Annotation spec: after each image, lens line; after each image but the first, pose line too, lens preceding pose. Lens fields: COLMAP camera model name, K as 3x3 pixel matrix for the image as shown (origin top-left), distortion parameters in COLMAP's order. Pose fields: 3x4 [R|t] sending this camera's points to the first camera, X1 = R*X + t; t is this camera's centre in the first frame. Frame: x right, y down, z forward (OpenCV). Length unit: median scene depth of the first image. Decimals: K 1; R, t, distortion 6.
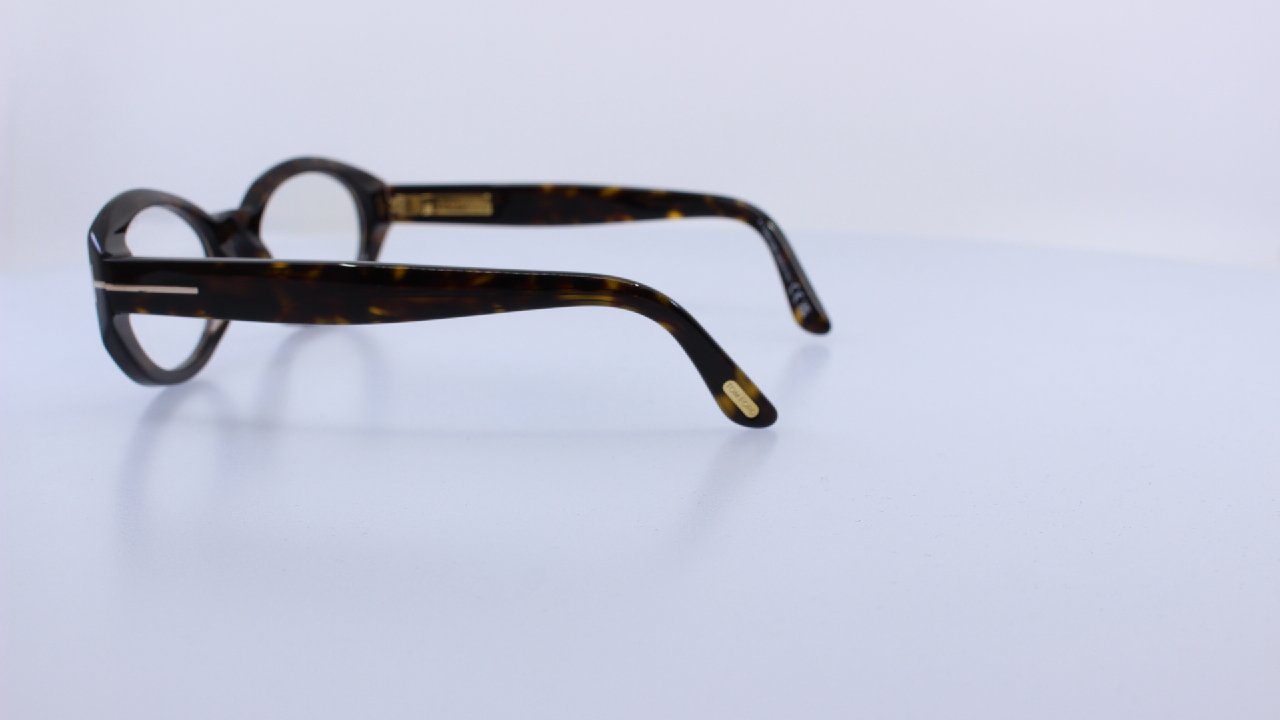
lens RADIAL K [[1654.3, 0, 640.0], [0, 1654.3, 360.0], [0, 0, 1]] dist [-0.049973, -0.009636]
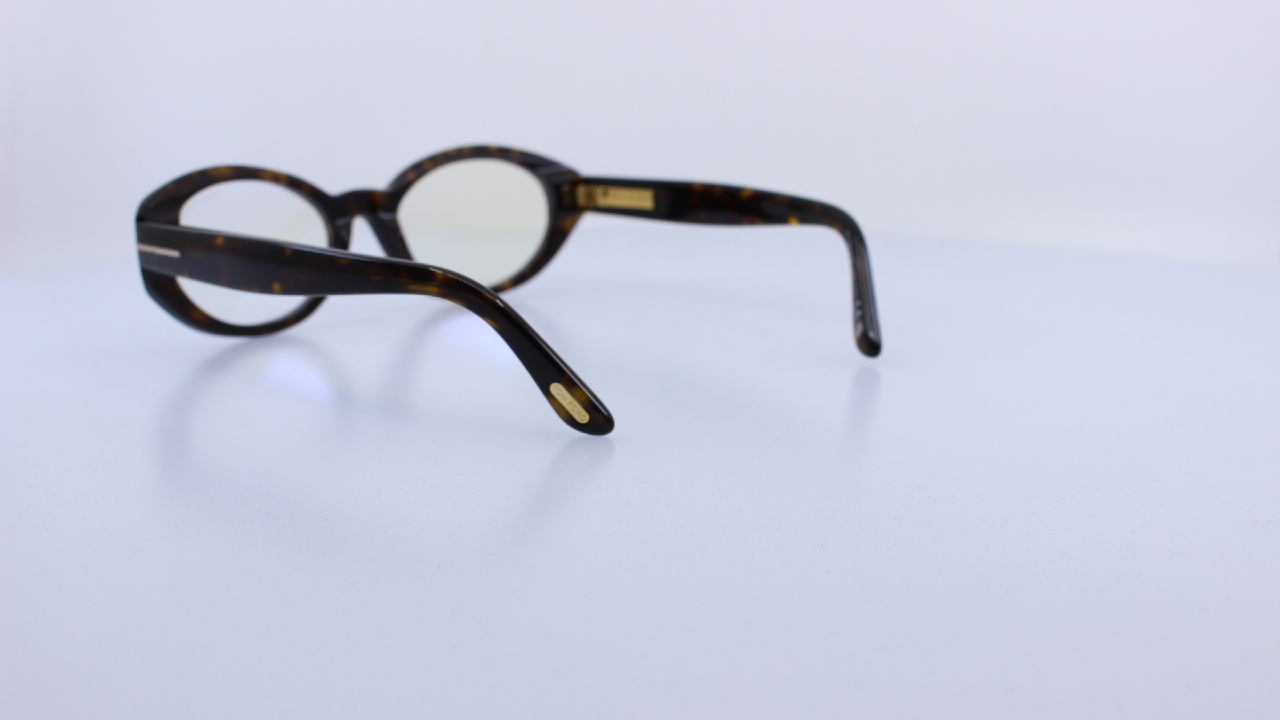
lens RADIAL K [[1654.3, 0, 640.0], [0, 1654.3, 360.0], [0, 0, 1]] dist [-0.049973, -0.009636]
pose [[0.871304, 0.100959, -0.480246, 0.438297], [-0.100824, 0.994560, 0.026157, -0.024661], [0.480275, 0.025630, 0.876744, 0.122939]]
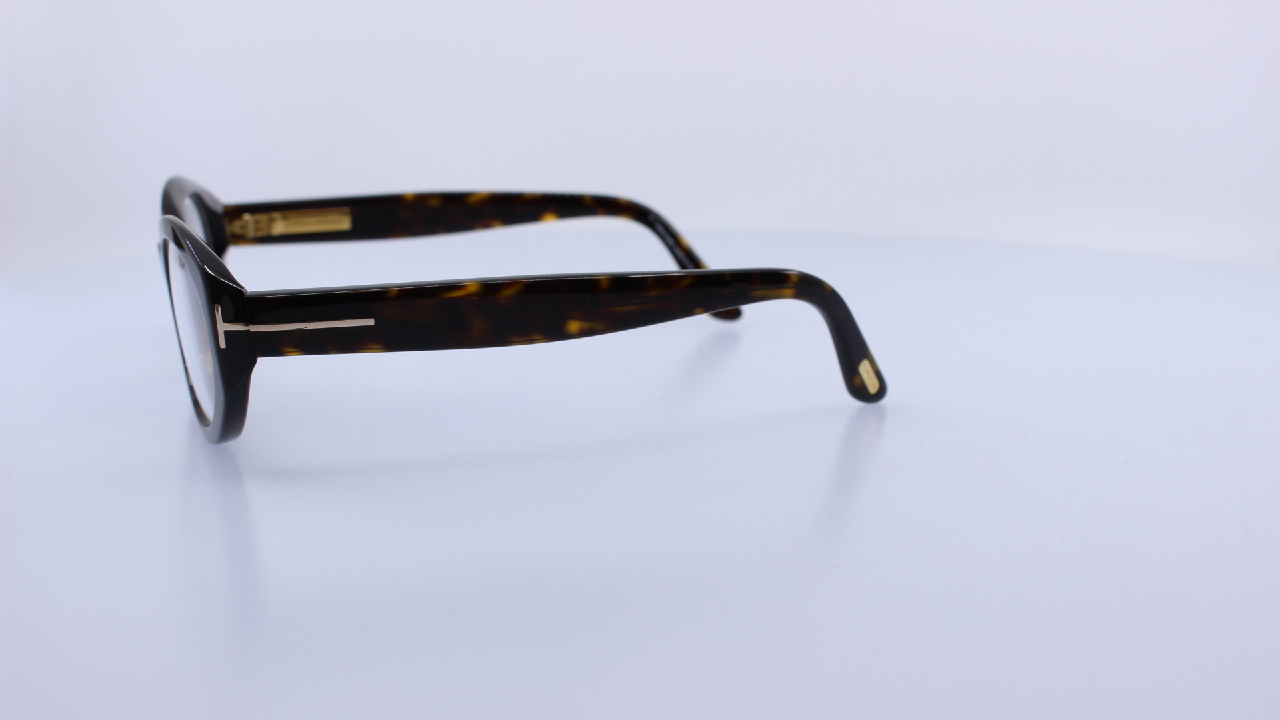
lens RADIAL K [[1654.3, 0, 640.0], [0, 1654.3, 360.0], [0, 0, 1]] dist [-0.049973, -0.009636]
pose [[0.871194, -0.100581, 0.480525, -0.443633], [0.101967, 0.994515, 0.023300, -0.021064], [-0.480233, 0.028699, 0.876671, 0.111590]]
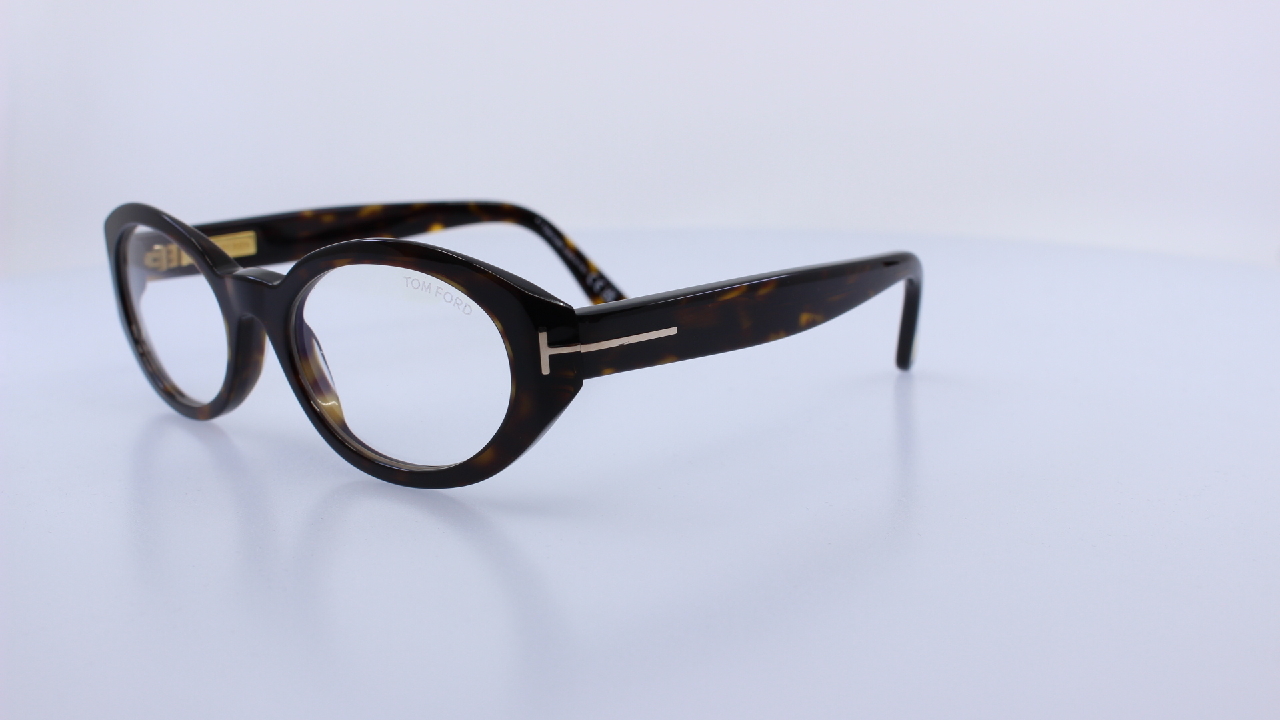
lens RADIAL K [[1654.3, 0, 640.0], [0, 1654.3, 360.0], [0, 0, 1]] dist [-0.049973, -0.009636]
pose [[0.507170, -0.176145, 0.843654, -0.786420], [0.180168, 0.978932, 0.096080, -0.088069], [-0.842804, 0.103271, 0.528221, 0.427946]]
